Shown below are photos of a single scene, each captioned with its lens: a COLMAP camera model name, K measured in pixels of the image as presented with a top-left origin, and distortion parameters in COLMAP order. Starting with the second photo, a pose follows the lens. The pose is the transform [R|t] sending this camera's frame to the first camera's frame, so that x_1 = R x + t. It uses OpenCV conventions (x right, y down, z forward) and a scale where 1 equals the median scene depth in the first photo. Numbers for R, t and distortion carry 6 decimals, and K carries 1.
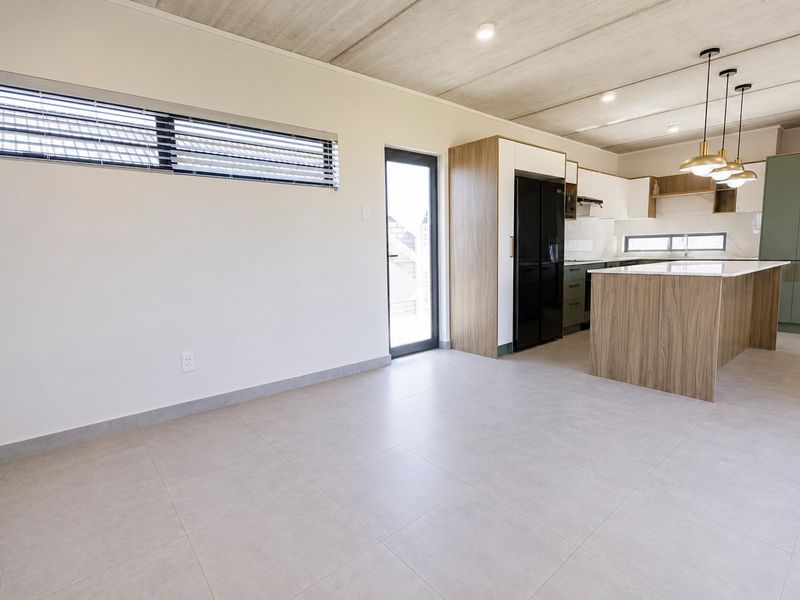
lens RADIAL K [[406.2, 0, 408.4], [0, 406.2, 296.0], [0, 0, 1]] dist [-0.000512, 0.000894]
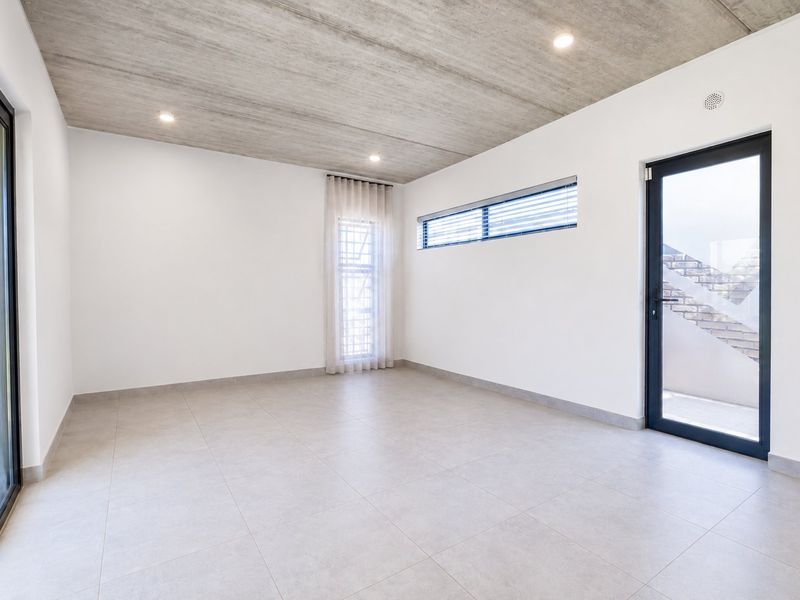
lens RADIAL K [[406.2, 0, 408.4], [0, 406.2, 296.0], [0, 0, 1]] dist [-0.000512, 0.000894]
pose [[-0.109709, 0.032025, -0.993448, 0.874425], [-0.115241, 0.992331, 0.044715, -0.087215], [0.987260, 0.119392, -0.105177, 0.688962]]
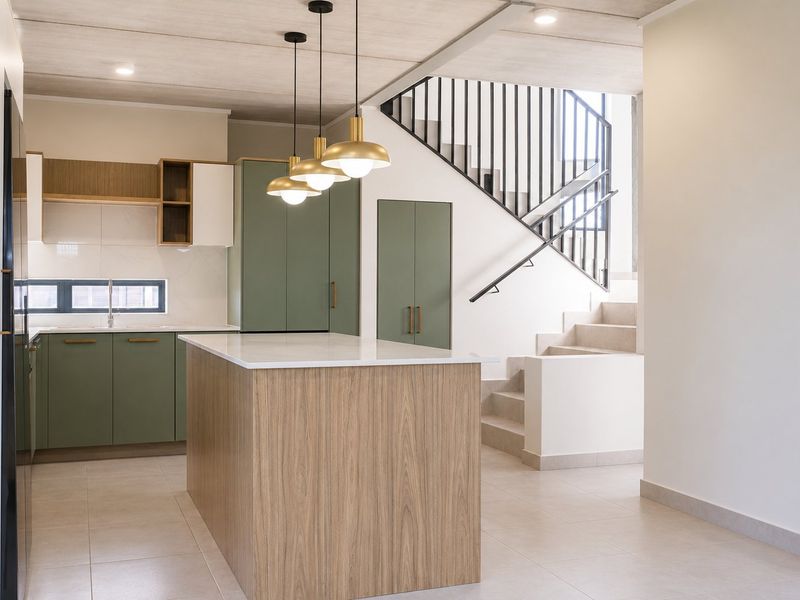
lens RADIAL K [[866.5, 0, 420.2], [0, 866.5, 310.6], [0, 0, 1]] dist [-0.003978, 0.004302]
pose [[0.324912, 0.003077, 0.945739, -0.216105], [0.103059, 0.993924, -0.038640, -0.038861], [-0.940112, 0.110022, 0.322621, 0.332300]]
